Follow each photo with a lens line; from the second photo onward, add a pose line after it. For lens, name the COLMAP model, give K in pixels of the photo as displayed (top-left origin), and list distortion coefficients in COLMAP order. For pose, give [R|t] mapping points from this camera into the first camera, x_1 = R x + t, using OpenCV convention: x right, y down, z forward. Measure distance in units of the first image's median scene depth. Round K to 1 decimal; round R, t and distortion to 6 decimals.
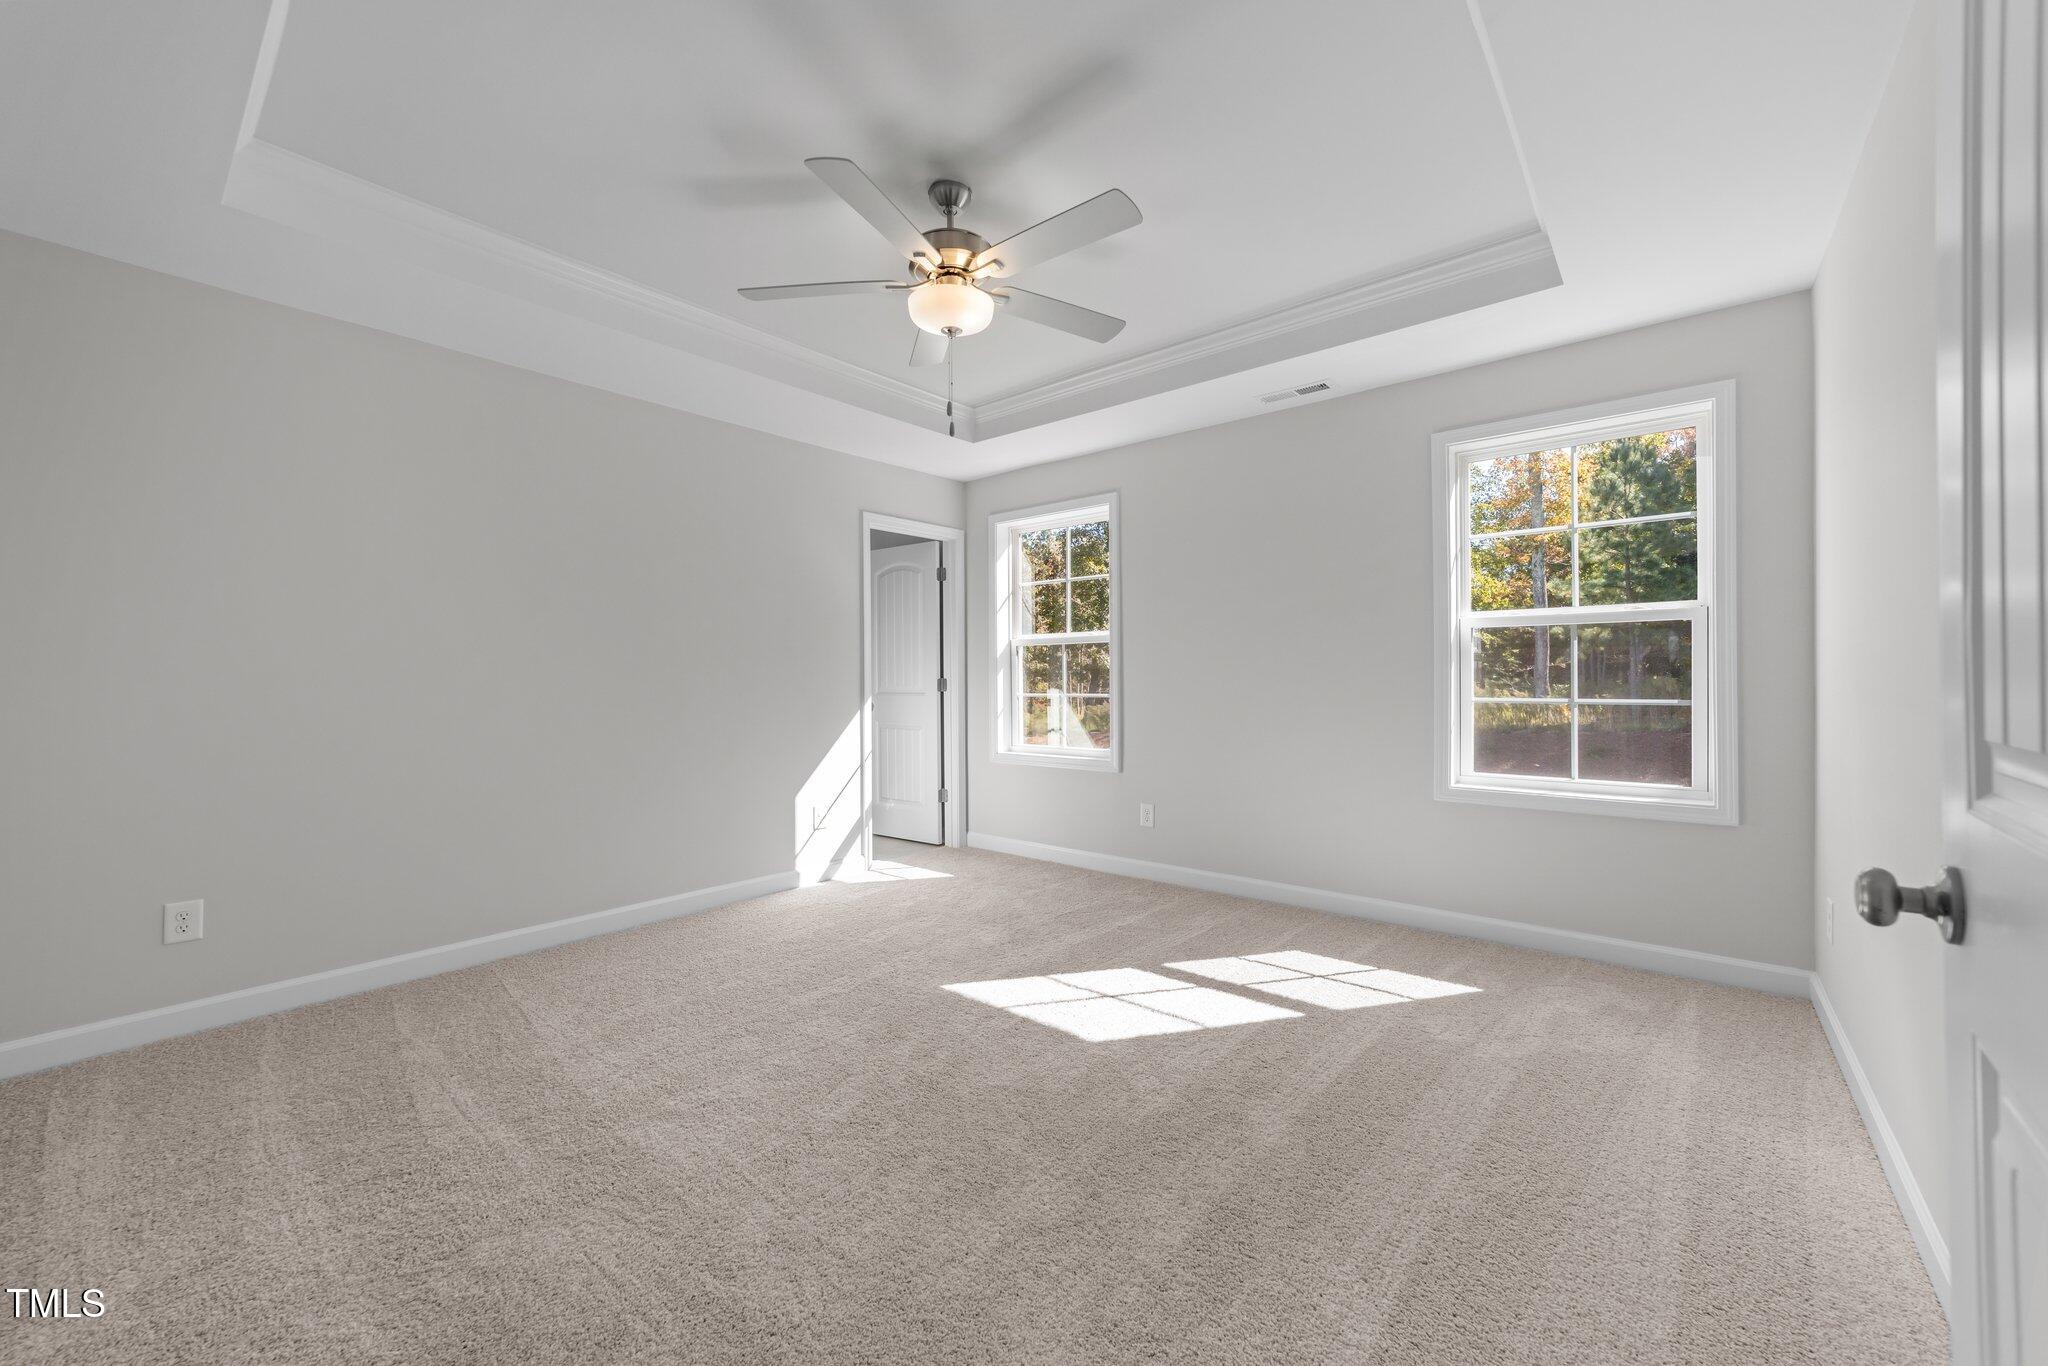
lens RADIAL K [[793.3, 0, 1030.5], [0, 793.3, 669.3], [0, 0, 1]] dist [-0.000887, -0.000083]
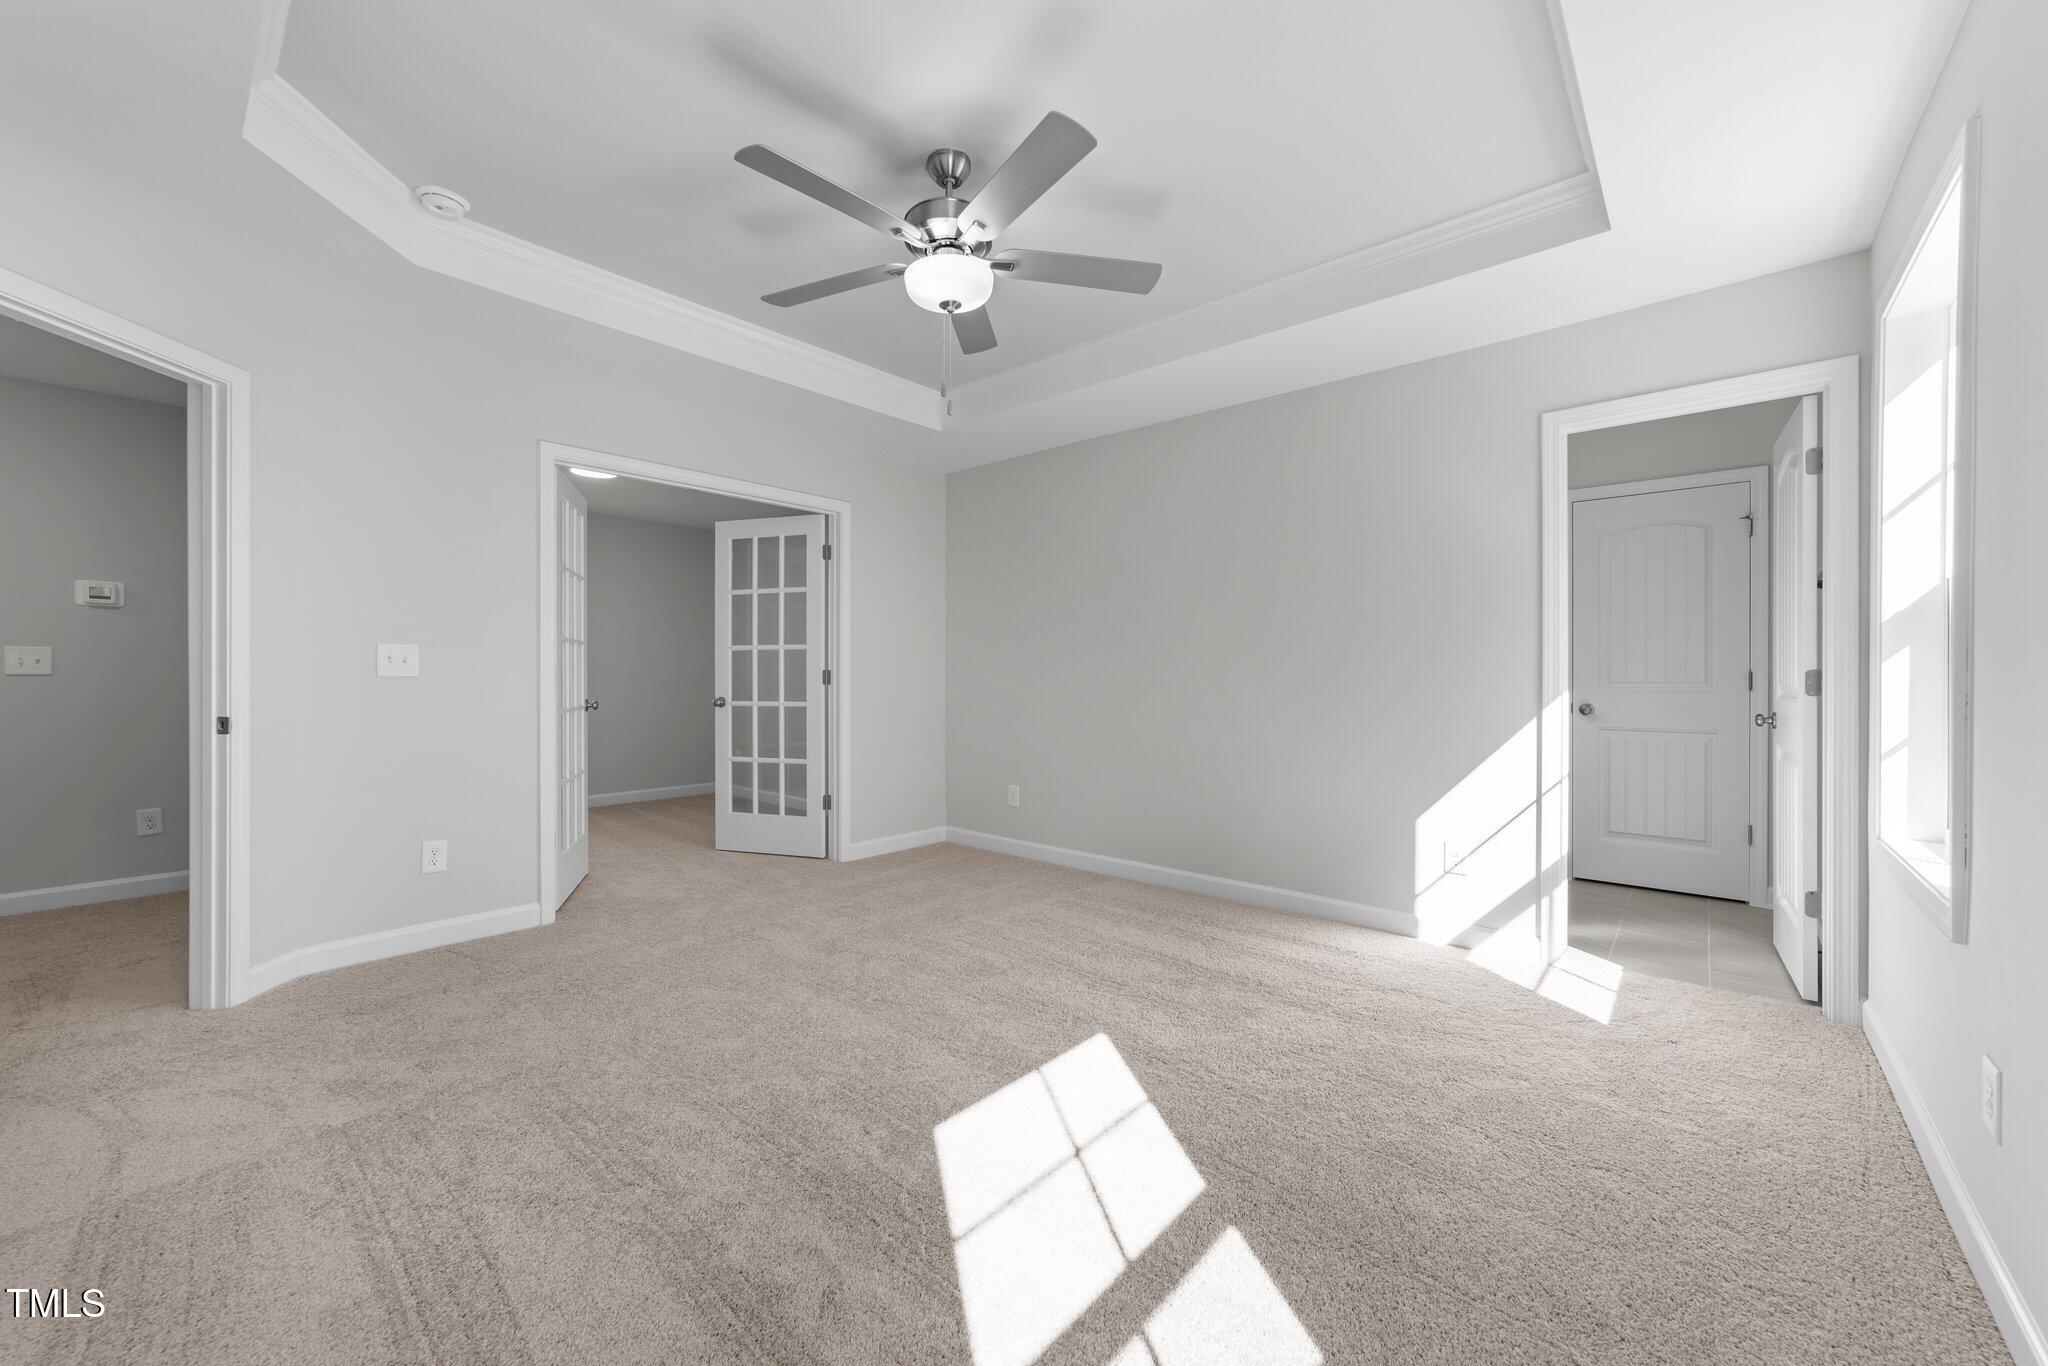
lens RADIAL K [[793.3, 0, 1030.5], [0, 793.3, 669.3], [0, 0, 1]] dist [-0.000887, -0.000083]
pose [[-0.027424, 0.005247, -0.999610, 0.681708], [0.007427, 0.999960, 0.005045, 0.007494], [0.999596, -0.007286, -0.027462, 0.887370]]
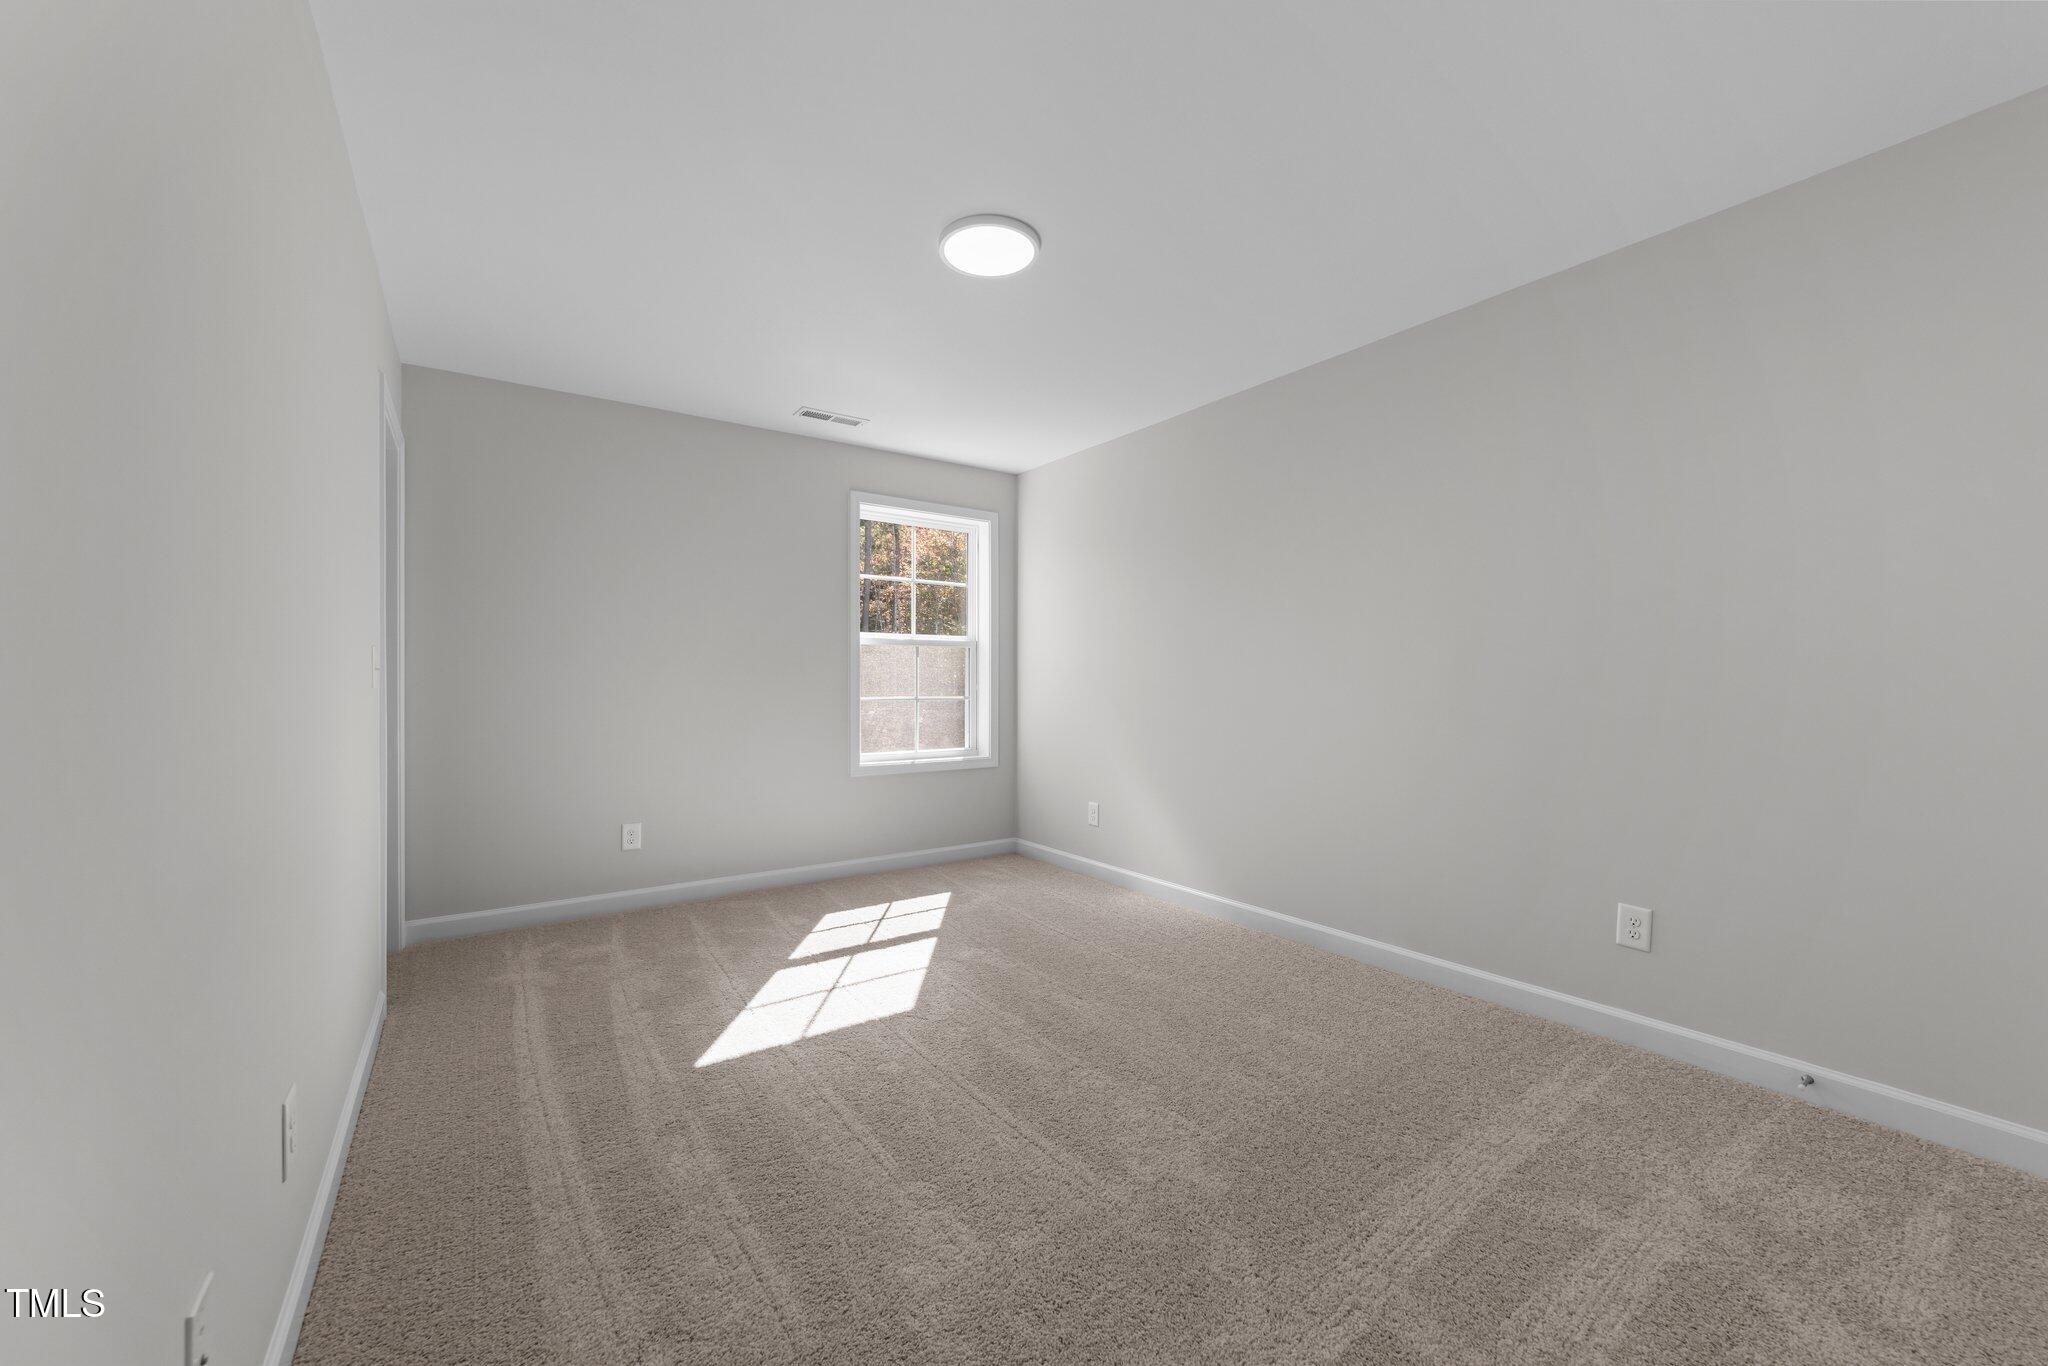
lens RADIAL K [[800.6, 0, 1017.2], [0, 800.6, 714.6], [0, 0, 1]] dist [-0.000387, -0.000023]
pose [[0.225181, -0.026122, 0.973967, -0.759761], [-0.030418, 0.998965, 0.033825, 0.015337], [-0.973842, -0.037243, 0.224154, 0.495400]]
